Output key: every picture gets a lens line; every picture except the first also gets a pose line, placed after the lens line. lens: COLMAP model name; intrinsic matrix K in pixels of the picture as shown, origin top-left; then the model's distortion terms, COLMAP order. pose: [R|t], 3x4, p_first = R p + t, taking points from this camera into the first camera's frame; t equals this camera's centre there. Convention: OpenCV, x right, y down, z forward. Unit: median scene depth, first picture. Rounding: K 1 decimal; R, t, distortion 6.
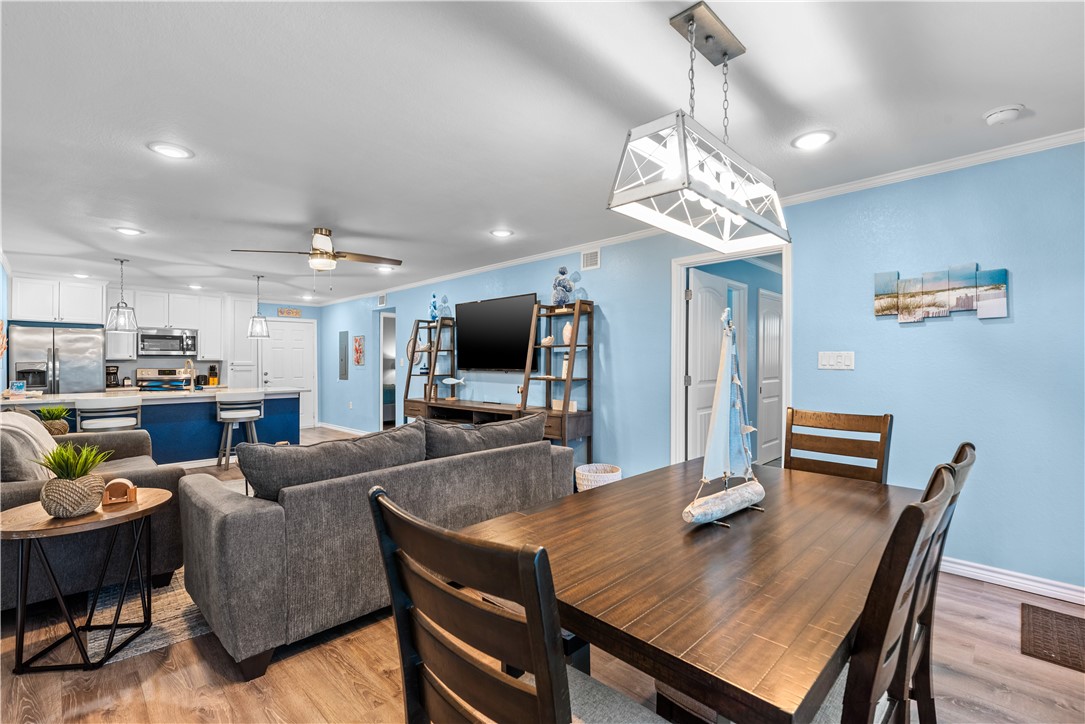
lens RADIAL K [[478.1, 0, 542.0], [0, 478.1, 363.7], [0, 0, 1]] dist [-0.000136, -0.000025]
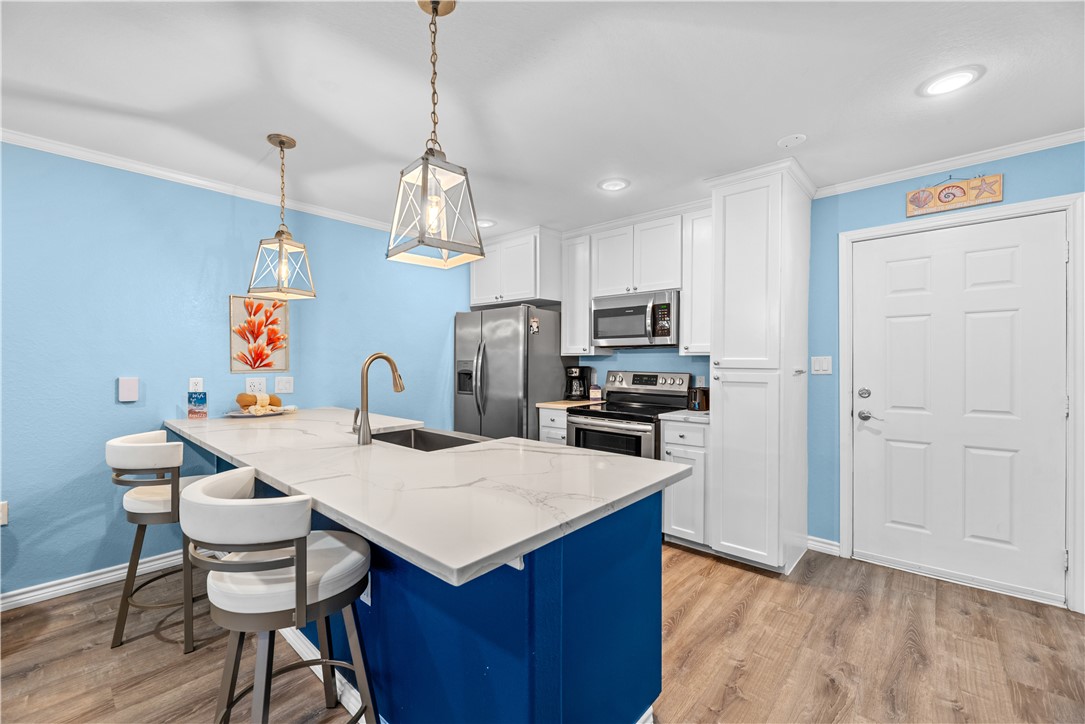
lens RADIAL K [[444.5, 0, 543.4], [0, 444.5, 359.2], [0, 0, 1]] dist [0.000705, 0.000056]
pose [[0.056741, -0.002275, -0.998386, -0.312957], [0.000339, 0.999997, -0.002260, -0.002761], [0.998389, -0.000211, 0.056742, 0.871035]]
